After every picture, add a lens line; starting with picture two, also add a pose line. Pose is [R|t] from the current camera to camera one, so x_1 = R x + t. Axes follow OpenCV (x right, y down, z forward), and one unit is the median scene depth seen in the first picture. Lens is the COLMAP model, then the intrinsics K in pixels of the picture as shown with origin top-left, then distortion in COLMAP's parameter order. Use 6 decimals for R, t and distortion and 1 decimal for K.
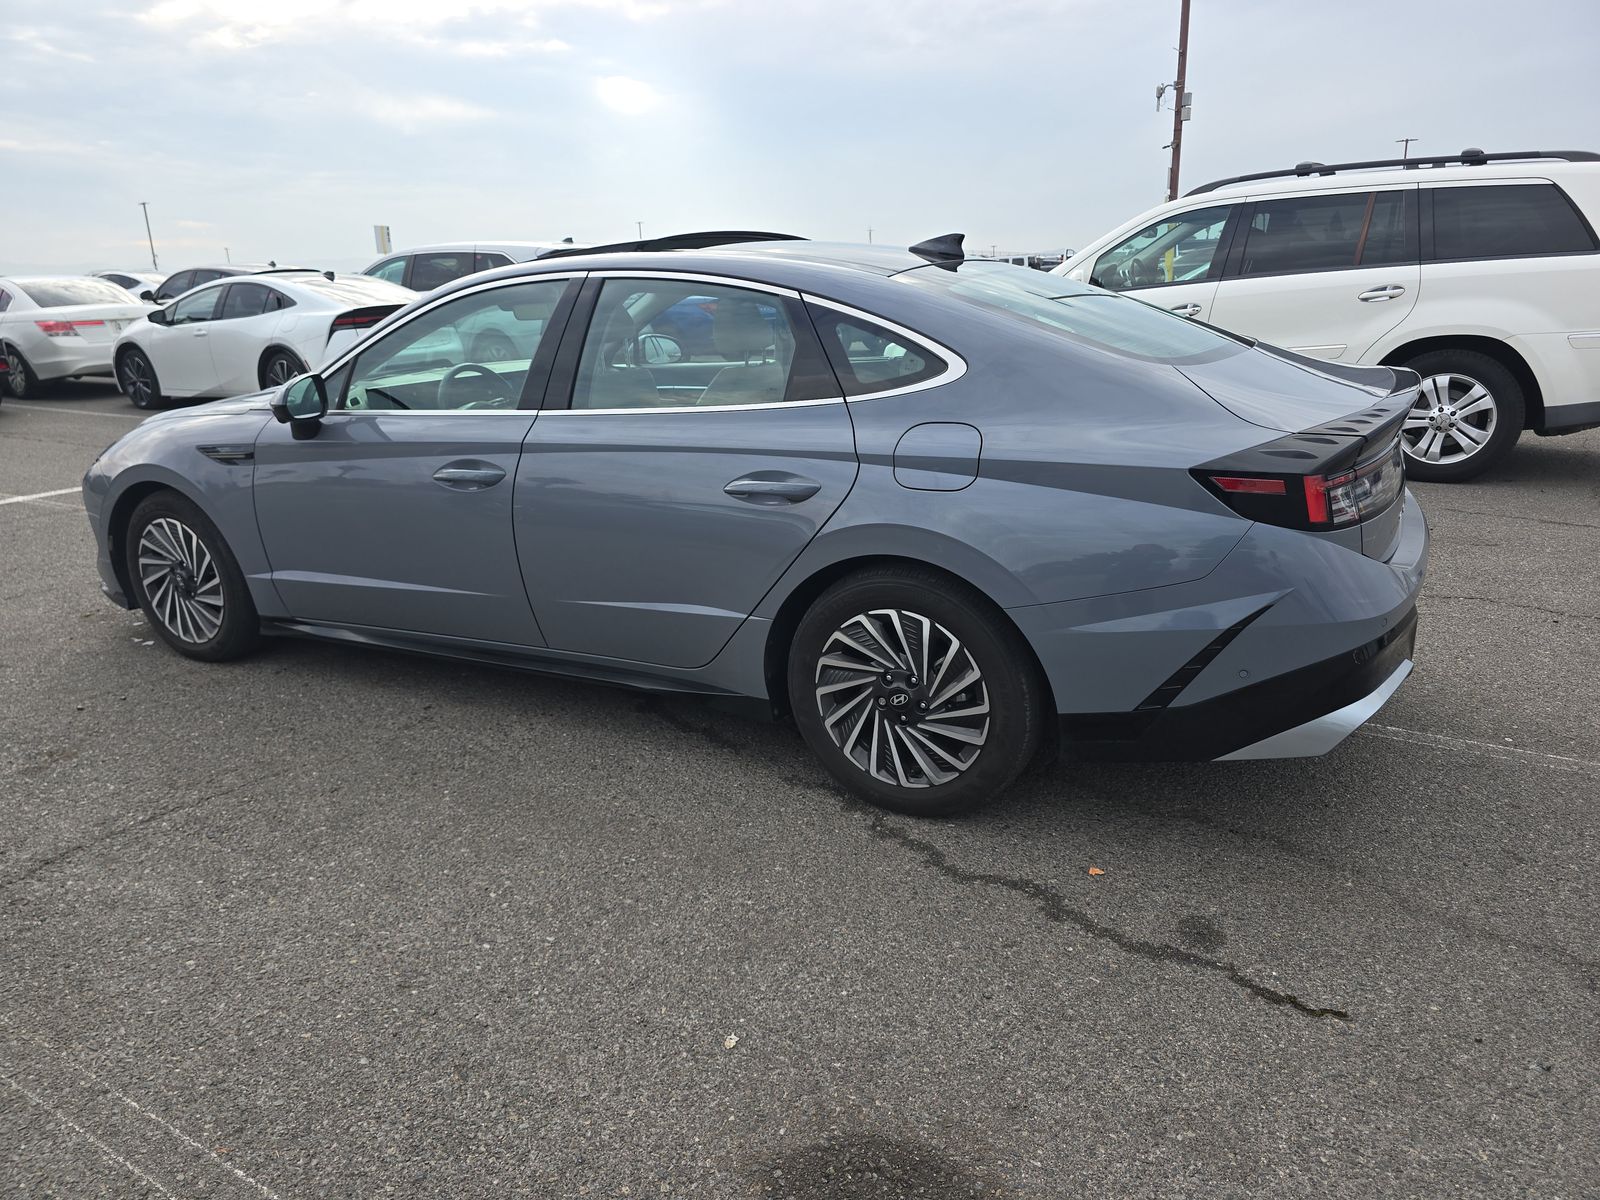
lens RADIAL K [[1112.1, 0, 806.1], [0, 1112.1, 598.2], [0, 0, 1]] dist [0.053808, -0.044073]
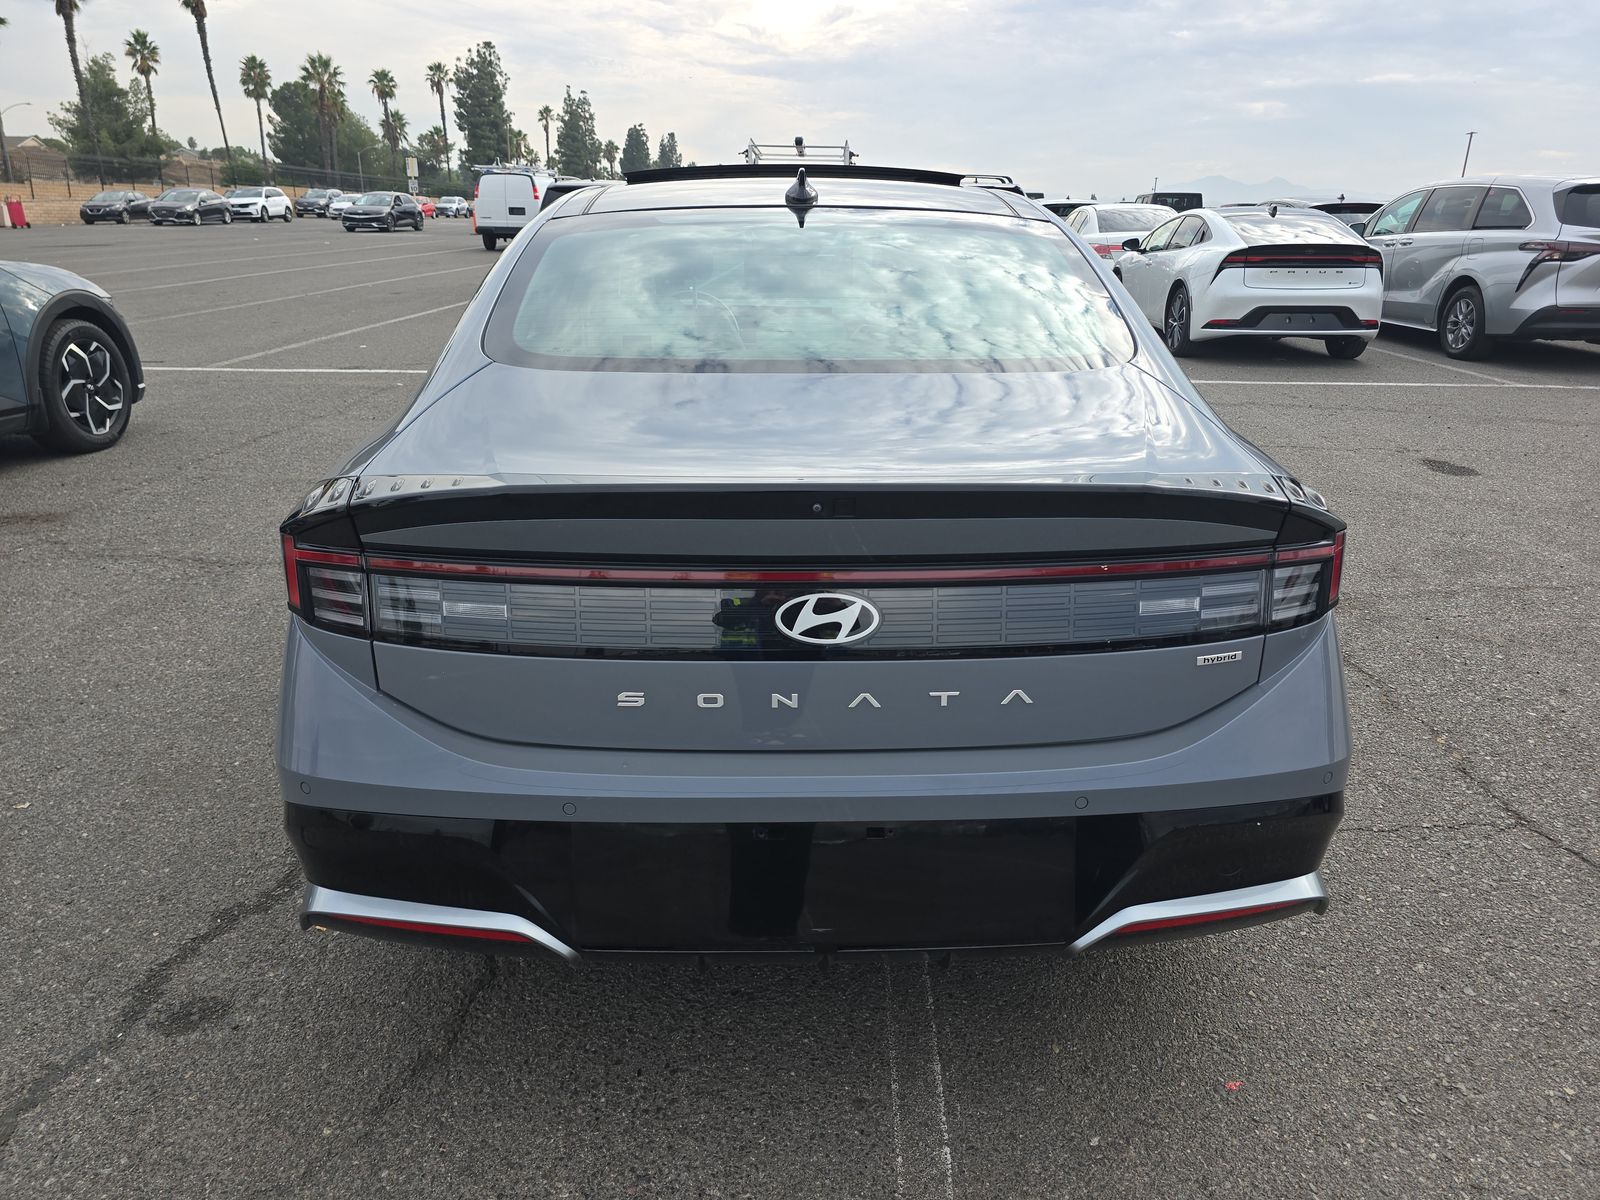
lens RADIAL K [[1112.1, 0, 806.1], [0, 1112.1, 598.2], [0, 0, 1]] dist [0.053808, -0.044073]
pose [[0.466266, 0.321413, -0.824190, 1.022724], [-0.275729, 0.938054, 0.209830, -0.263536], [0.840577, 0.129417, 0.526005, 0.793349]]
